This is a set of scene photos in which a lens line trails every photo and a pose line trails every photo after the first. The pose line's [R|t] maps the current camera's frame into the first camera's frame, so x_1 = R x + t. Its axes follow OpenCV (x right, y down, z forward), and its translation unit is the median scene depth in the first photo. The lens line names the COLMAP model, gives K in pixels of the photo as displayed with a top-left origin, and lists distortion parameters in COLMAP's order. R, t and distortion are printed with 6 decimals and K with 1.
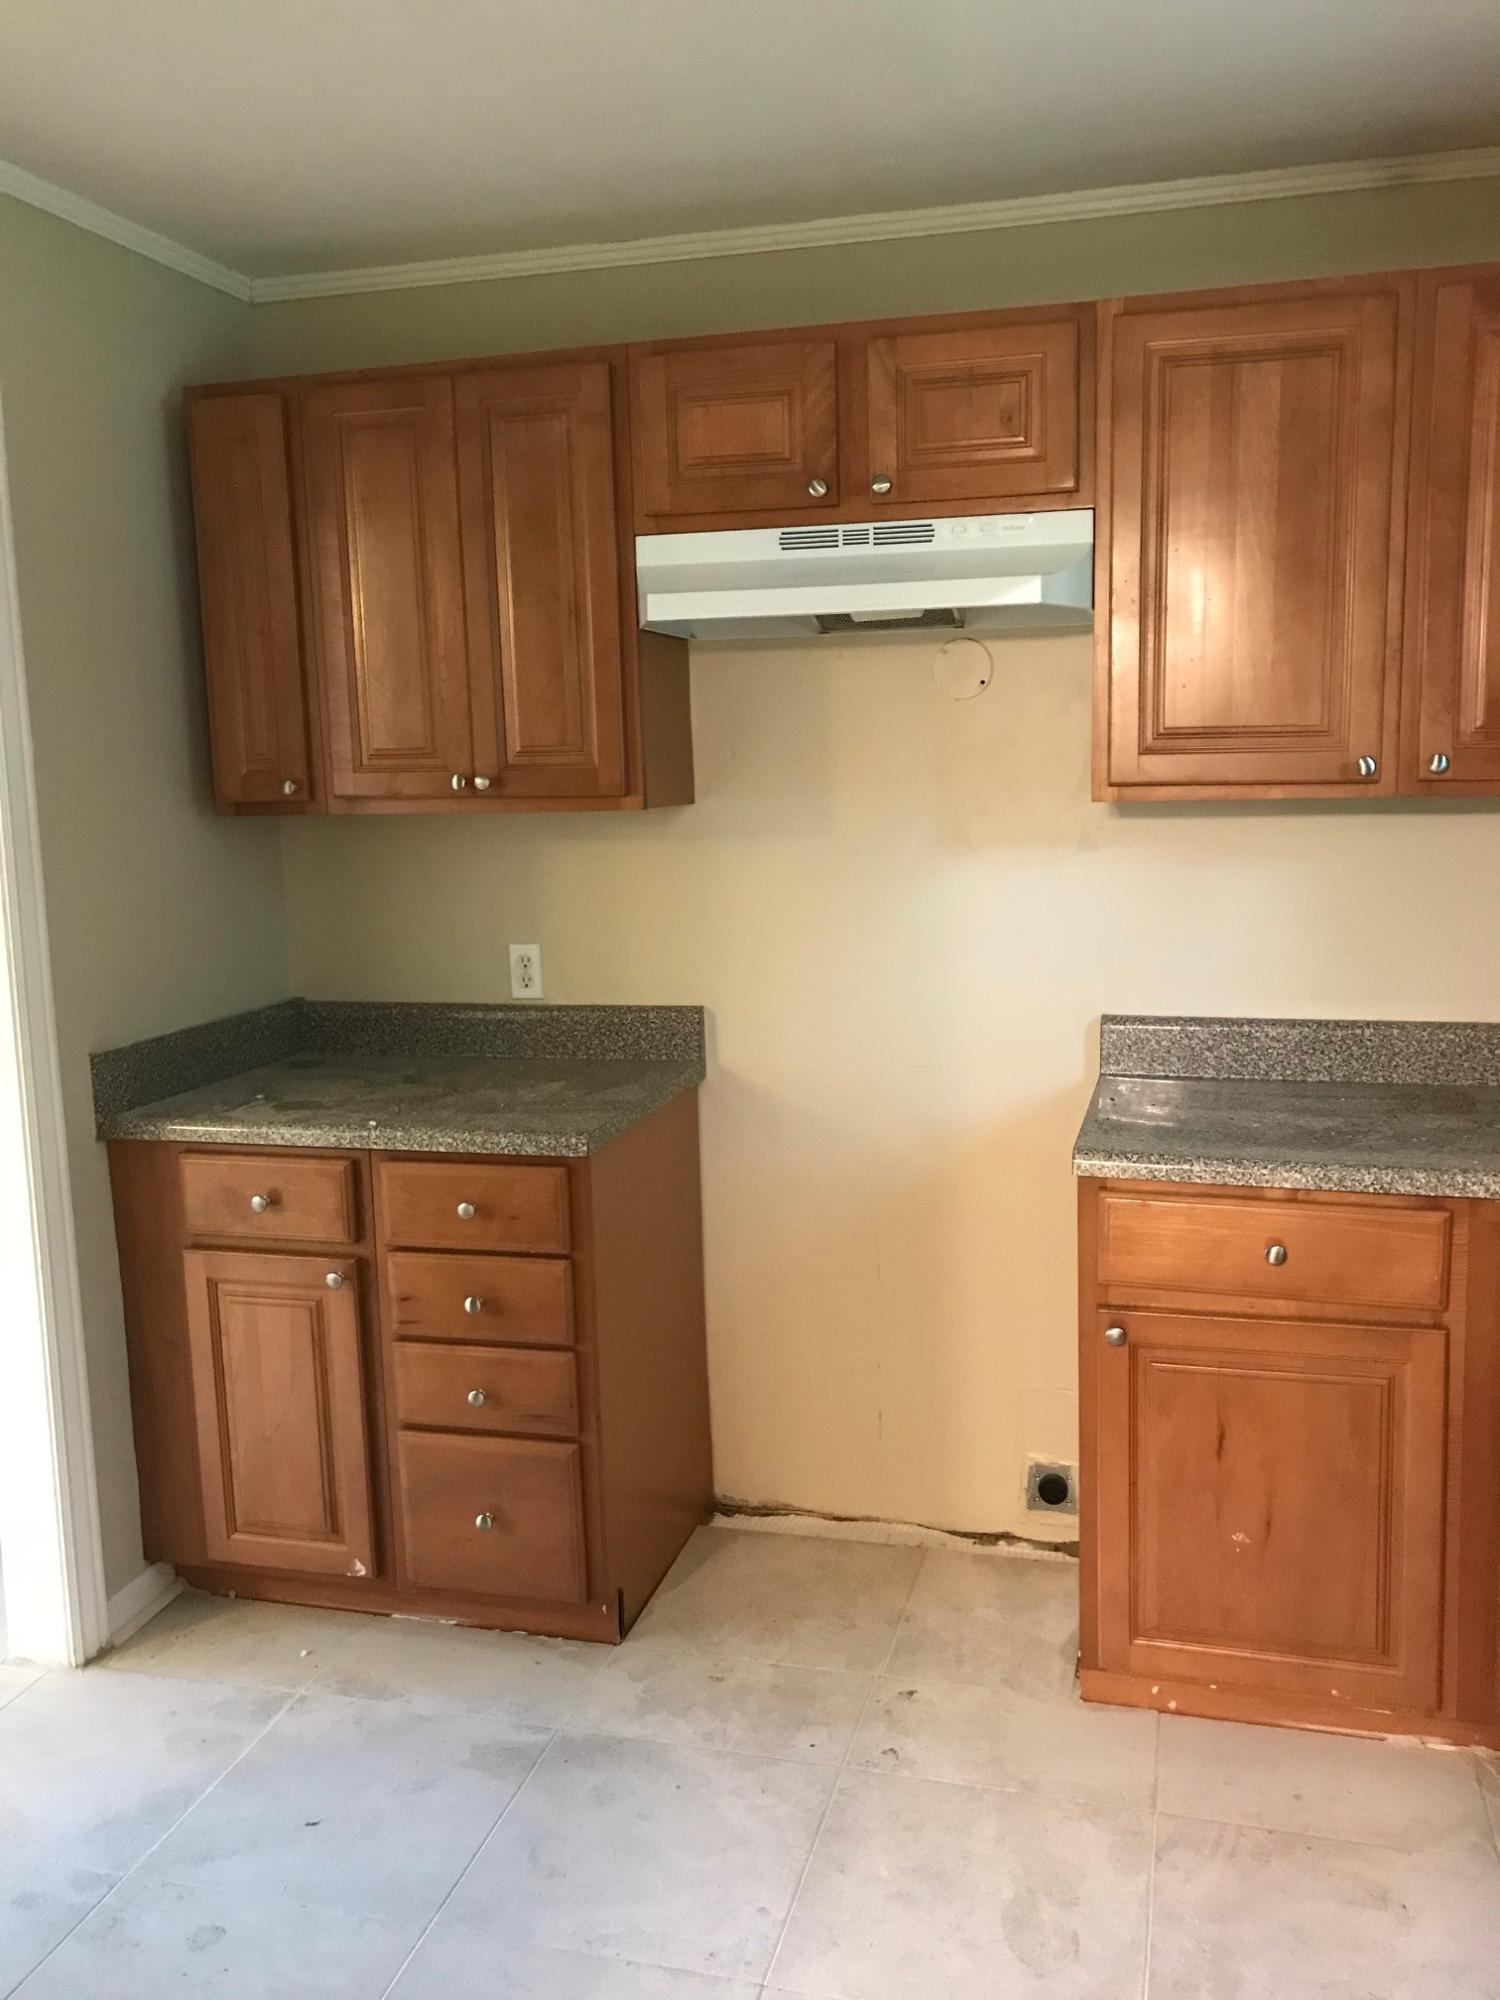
lens RADIAL K [[1655.0, 0, 750.0], [0, 1655.0, 1000.0], [0, 0, 1]] dist [-0.045063, 0.097386]
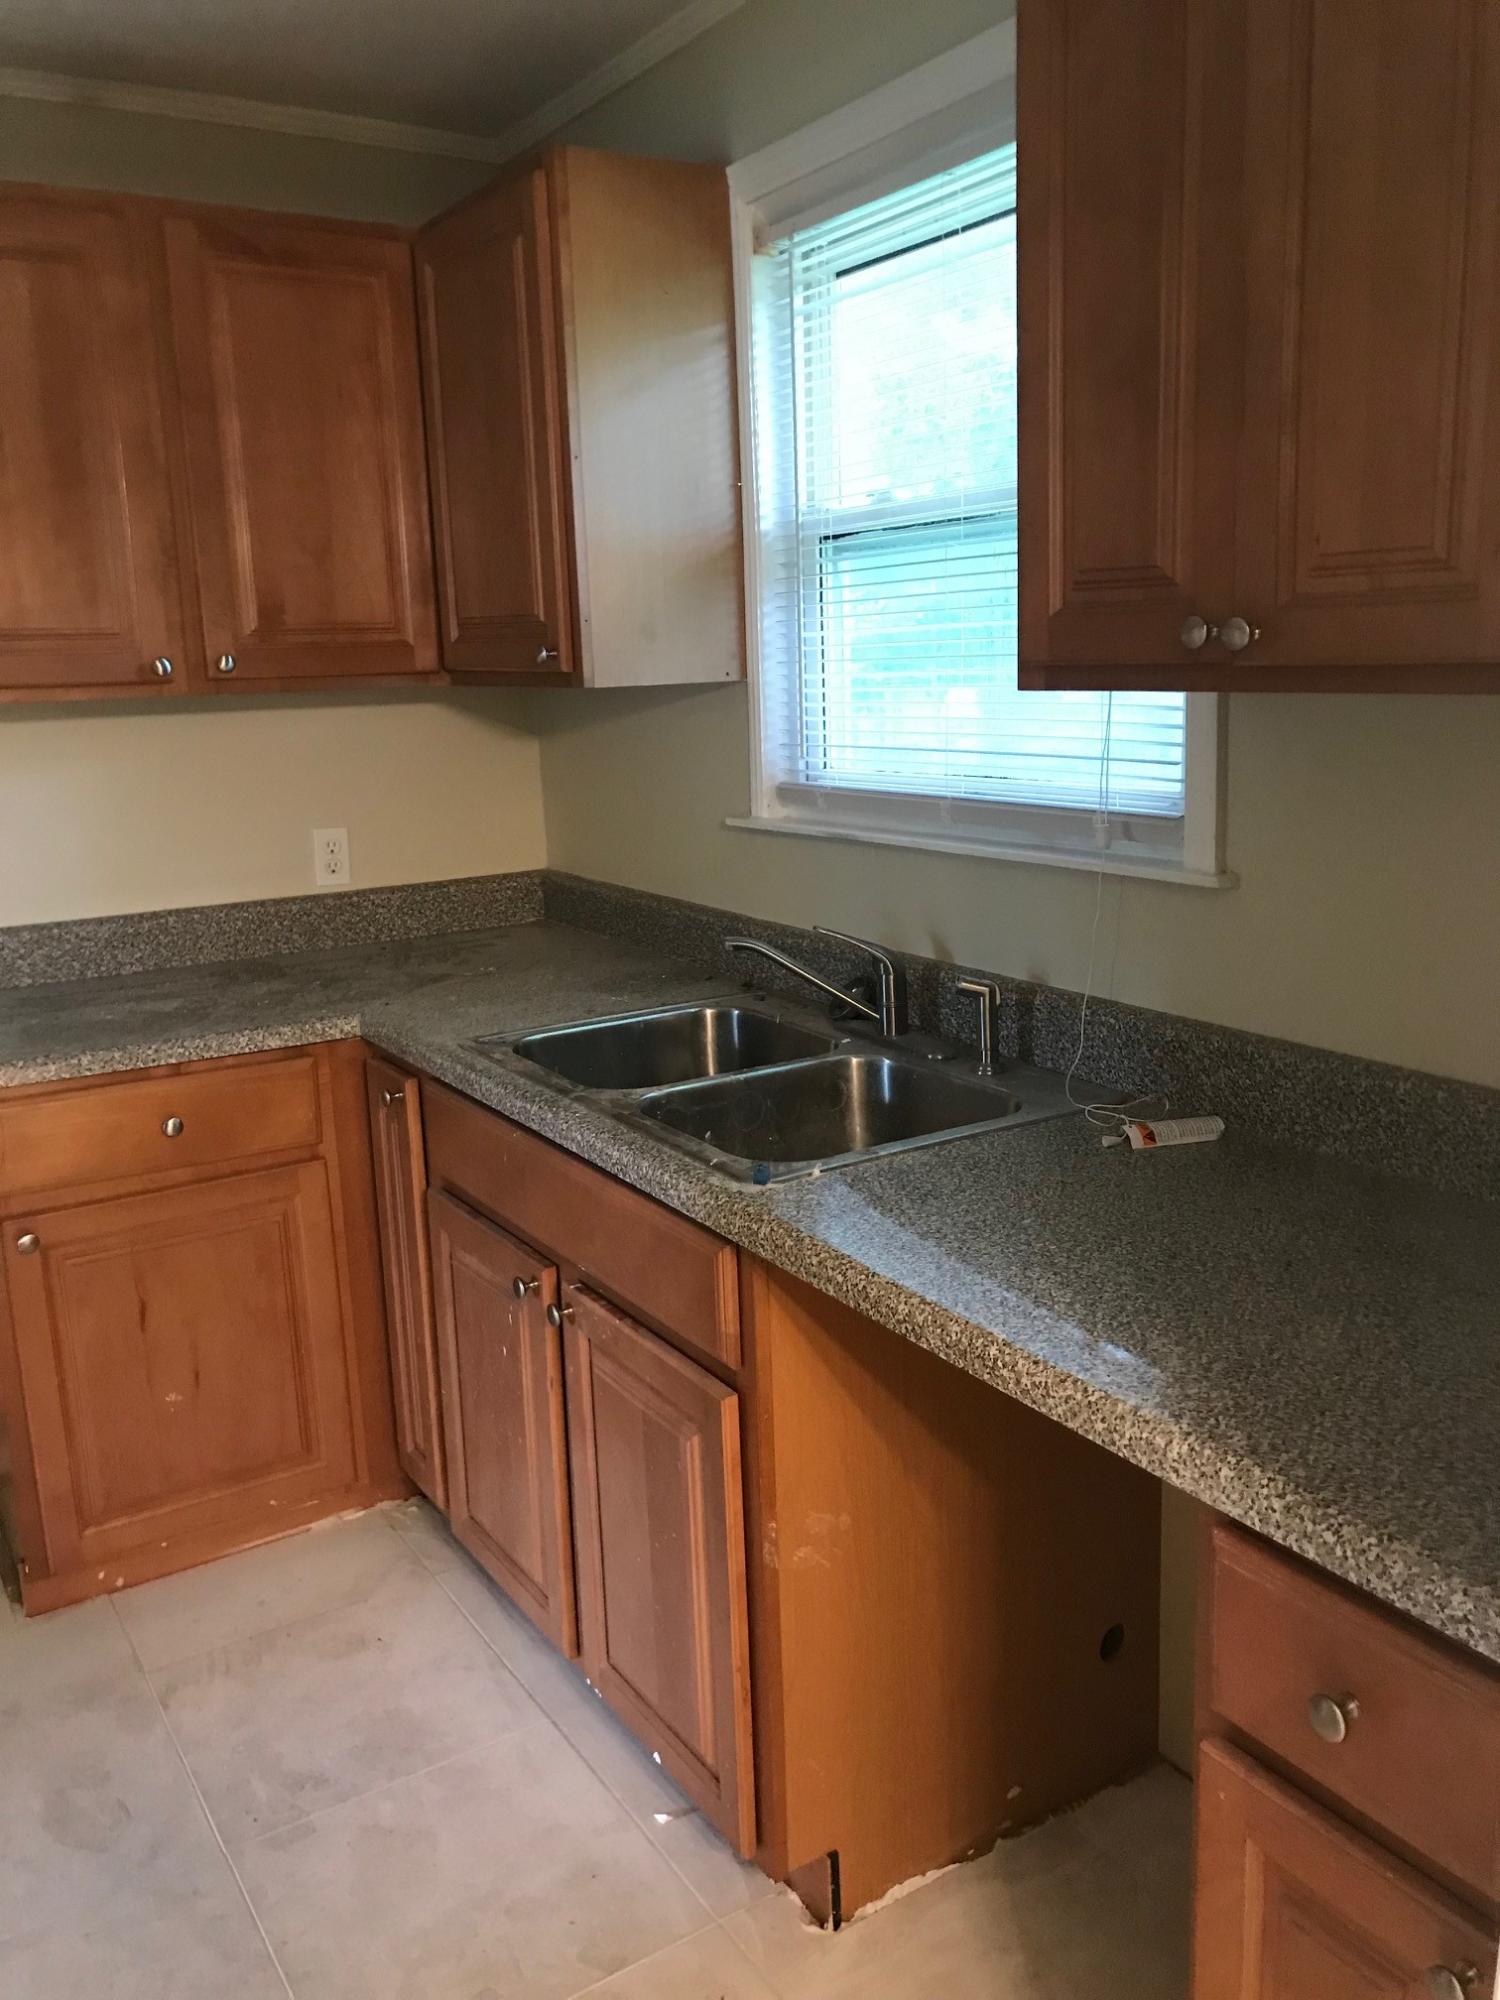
lens RADIAL K [[1618.8, 0, 750.0], [0, 1618.8, 1000.0], [0, 0, 1]] dist [0.006864, -0.001858]
pose [[0.685821, -0.158945, 0.710202, -0.150375], [0.123004, 0.987136, 0.102142, 0.011278], [-0.717300, 0.017307, 0.696549, -0.003472]]
